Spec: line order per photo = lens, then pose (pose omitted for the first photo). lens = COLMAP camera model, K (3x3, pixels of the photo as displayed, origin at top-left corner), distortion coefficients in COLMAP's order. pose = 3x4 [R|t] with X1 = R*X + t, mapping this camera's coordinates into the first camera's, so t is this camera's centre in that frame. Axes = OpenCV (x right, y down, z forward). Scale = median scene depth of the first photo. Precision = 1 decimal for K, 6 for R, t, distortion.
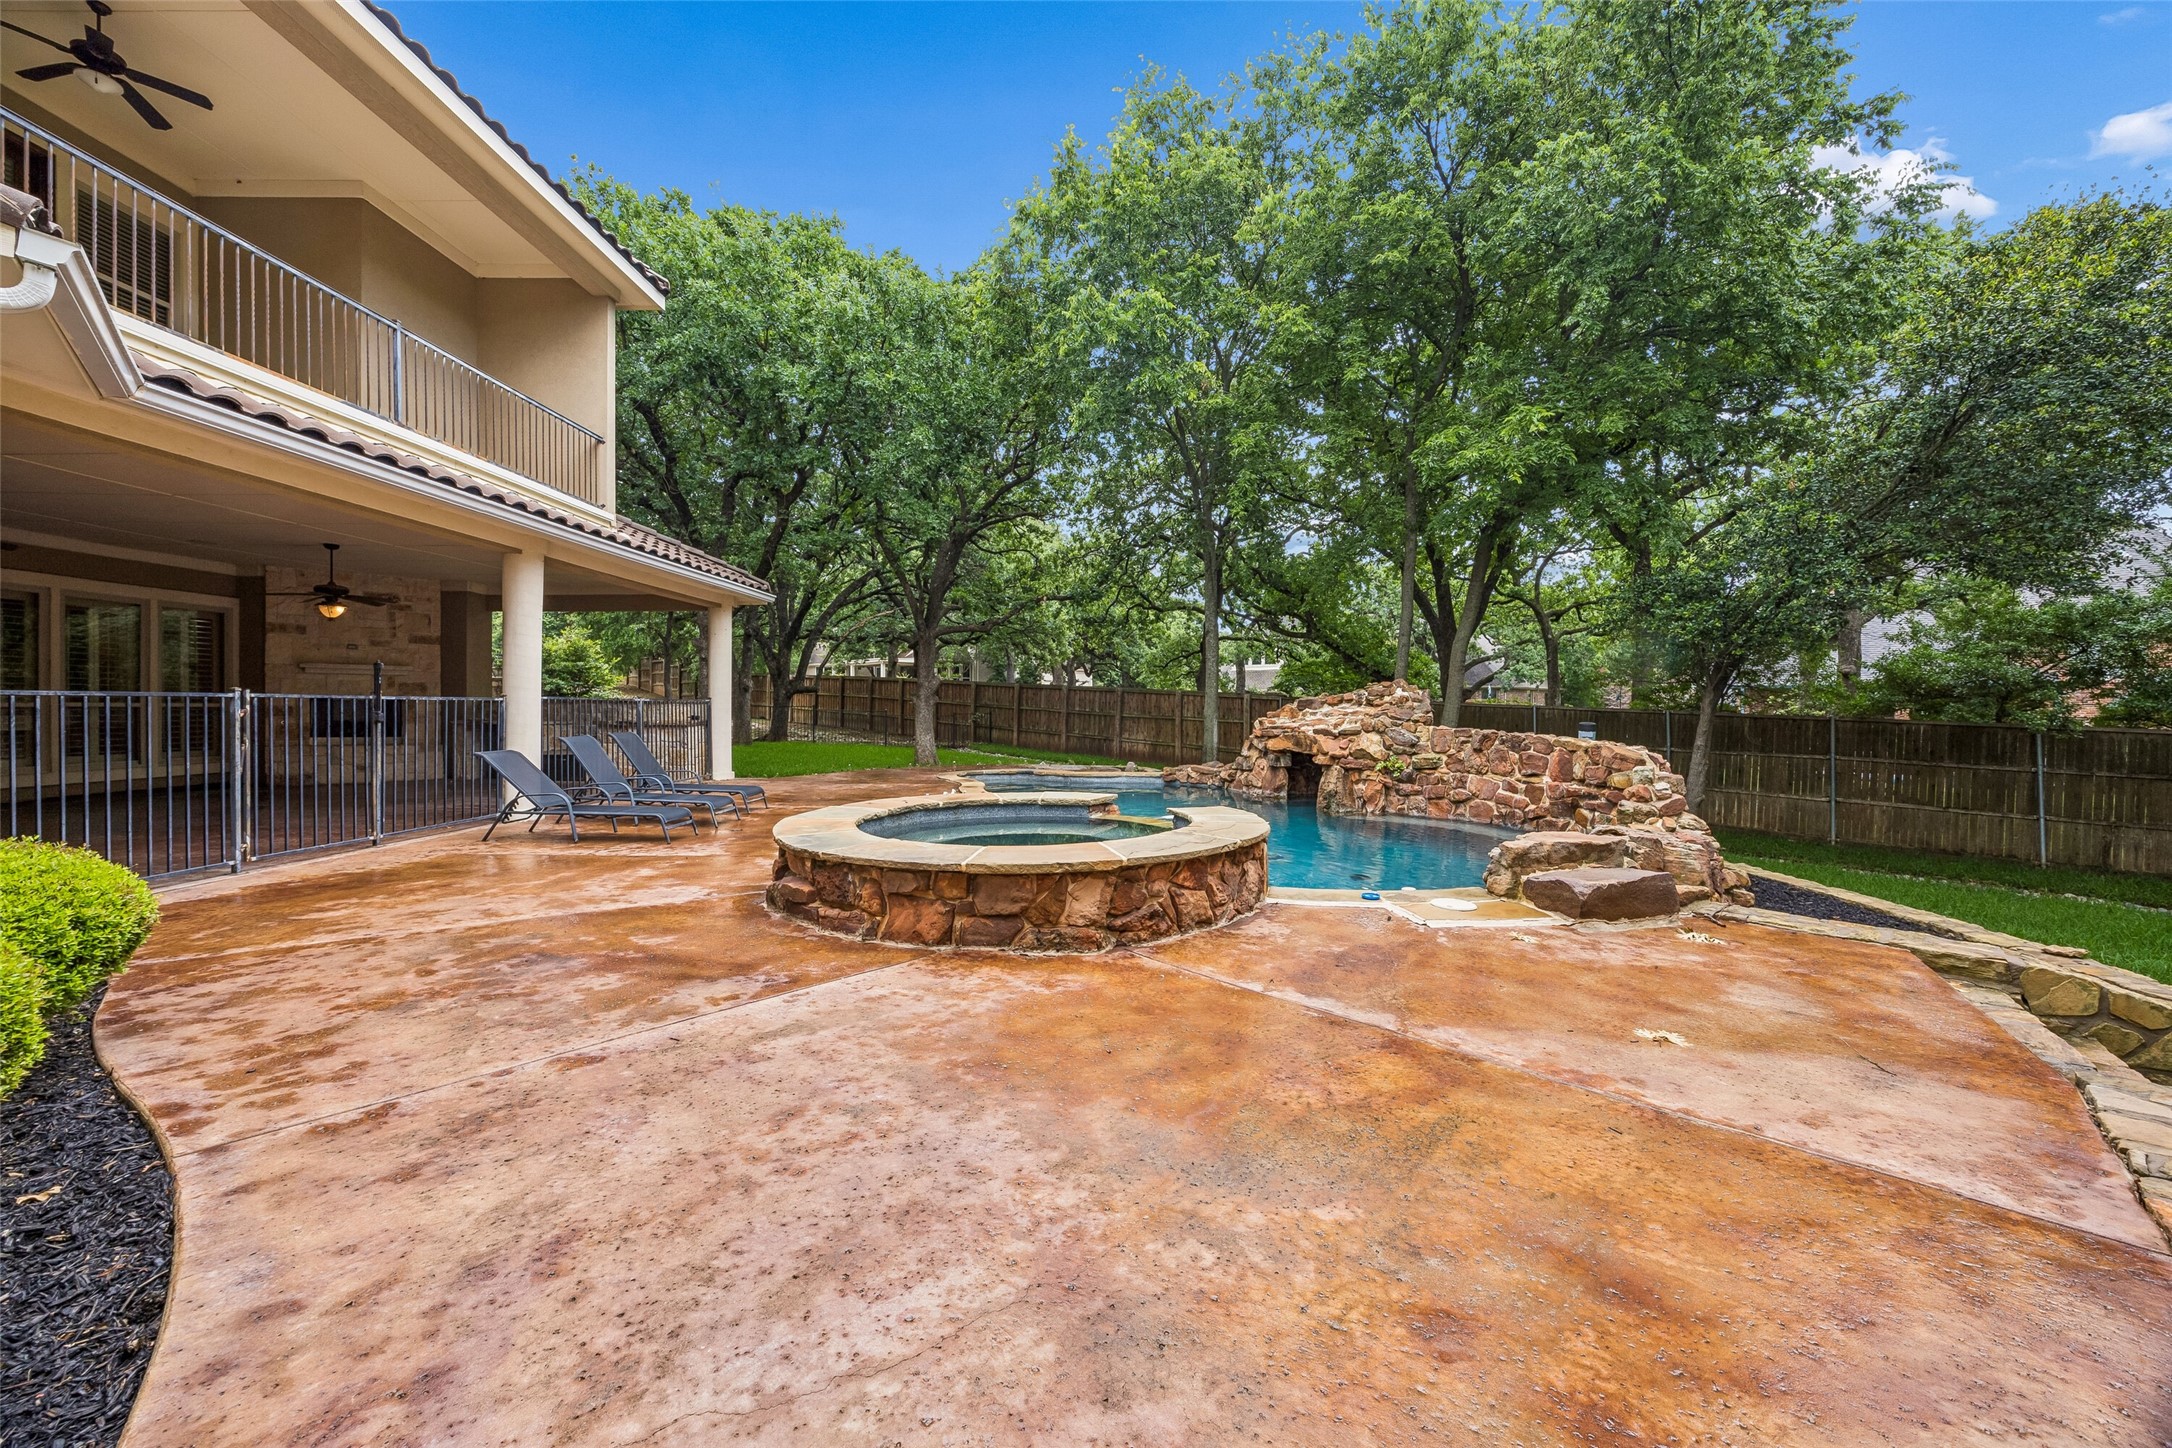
lens RADIAL K [[830.8, 0, 1089.1], [0, 830.8, 714.4], [0, 0, 1]] dist [-0.000642, 0.000060]
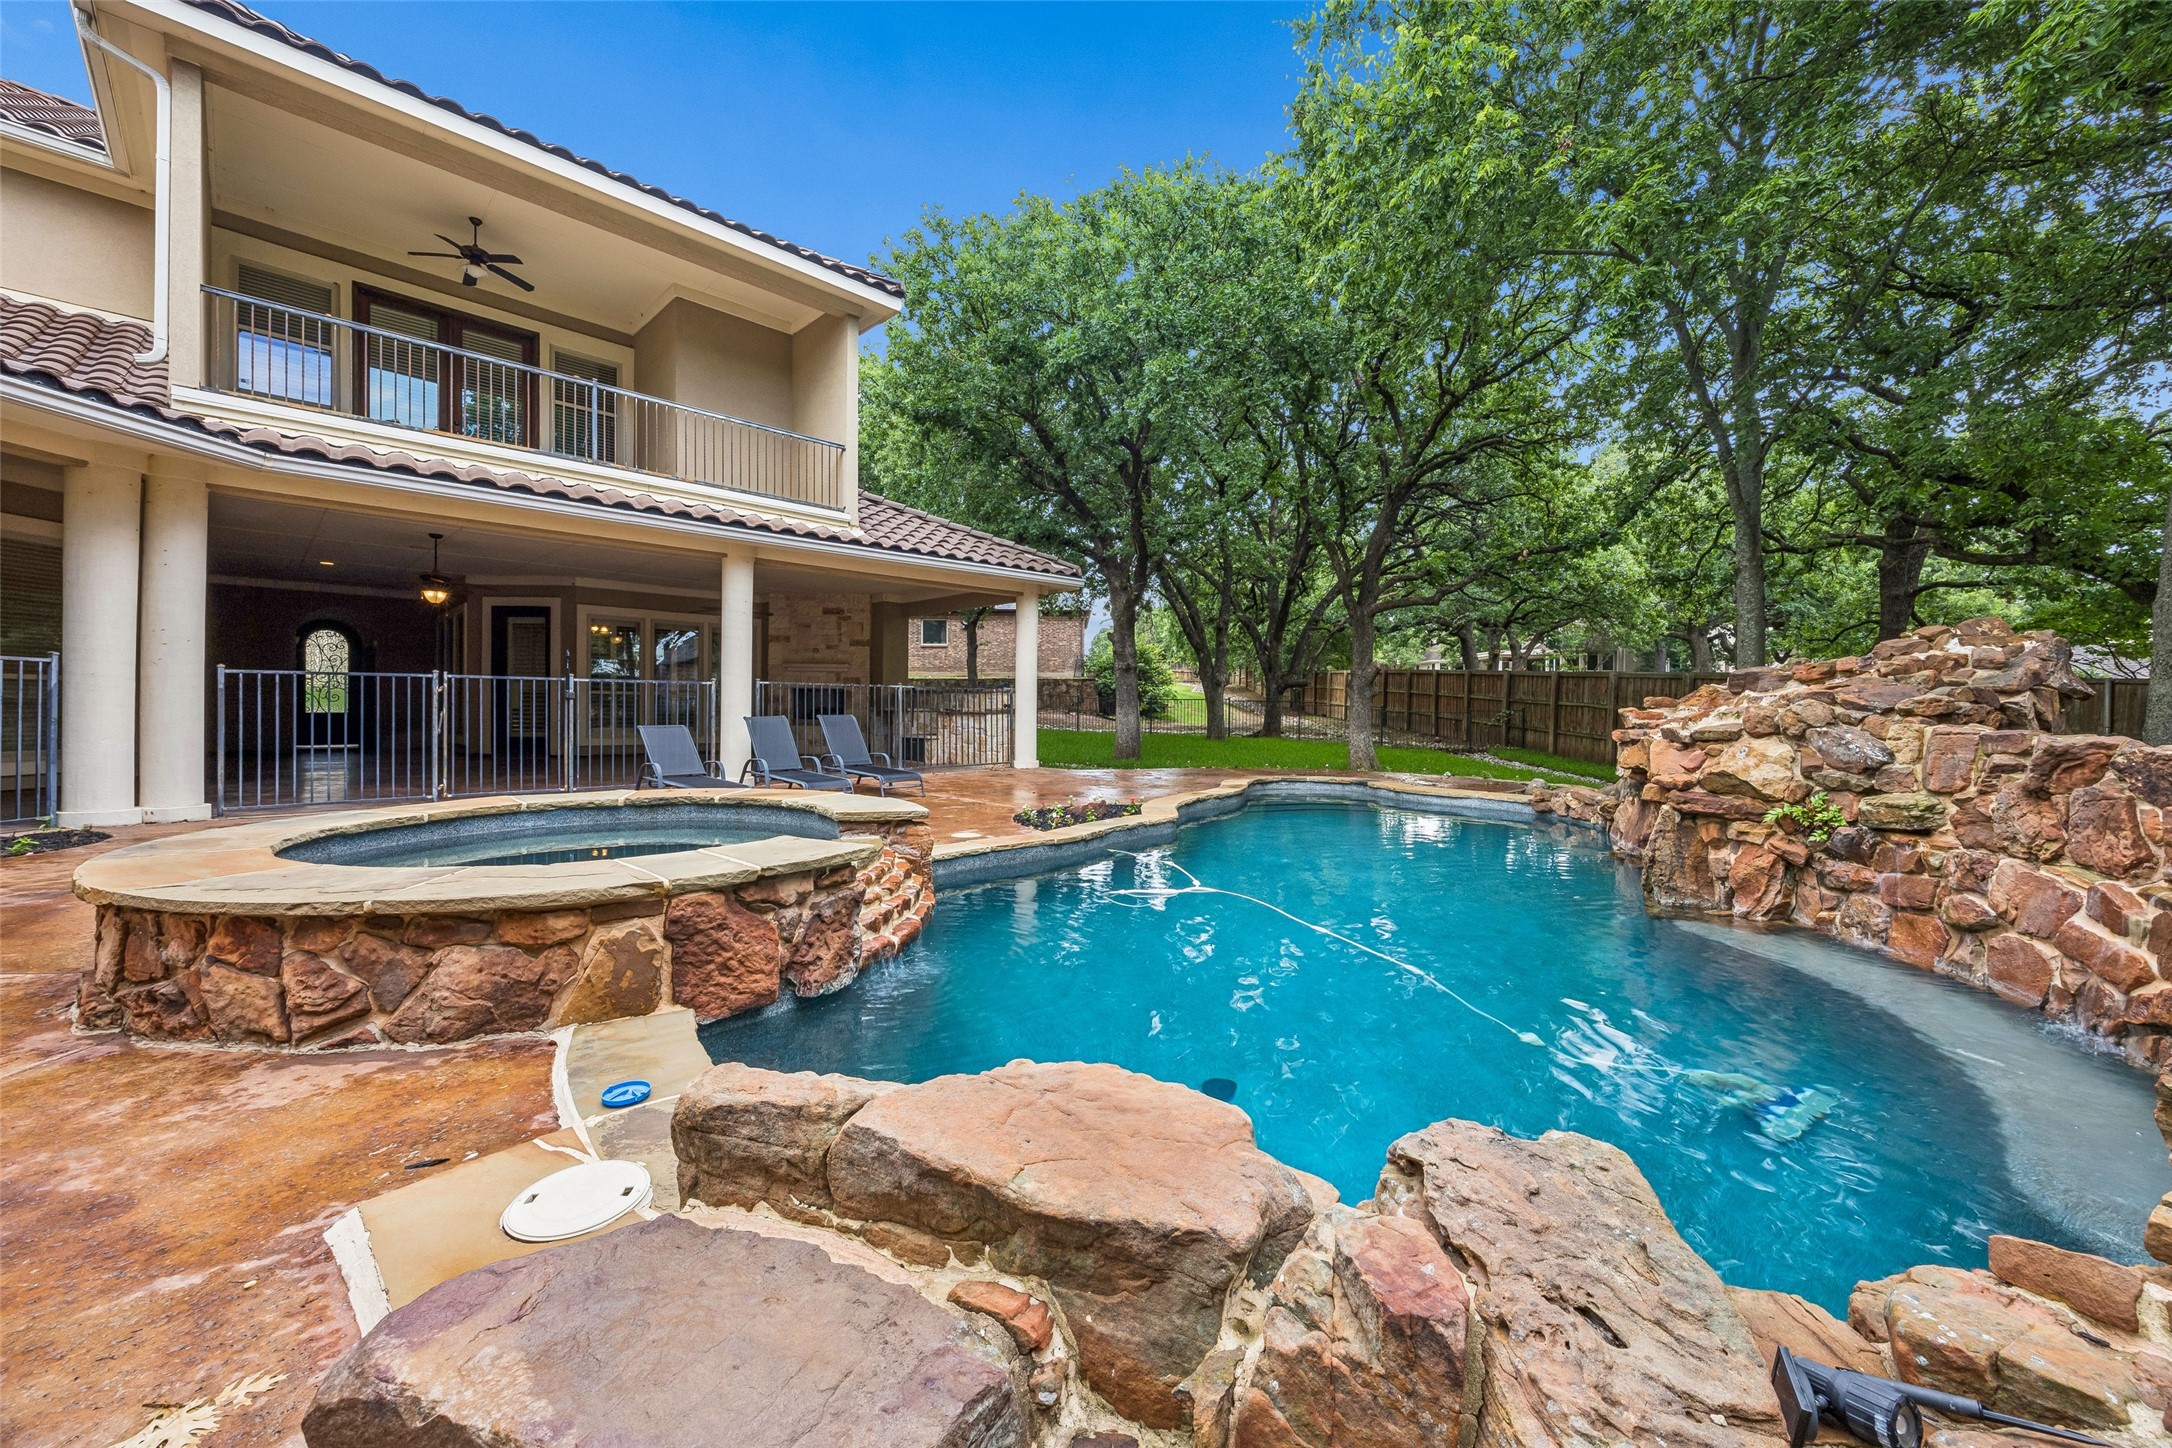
lens RADIAL K [[830.8, 0, 1077.2], [0, 830.8, 712.0], [0, 0, 1]] dist [-0.000642, 0.000060]
pose [[0.712050, 0.009402, -0.702066, 0.397512], [-0.012188, 0.999925, 0.001029, 0.012500], [0.702023, 0.007824, 0.712111, 0.431560]]
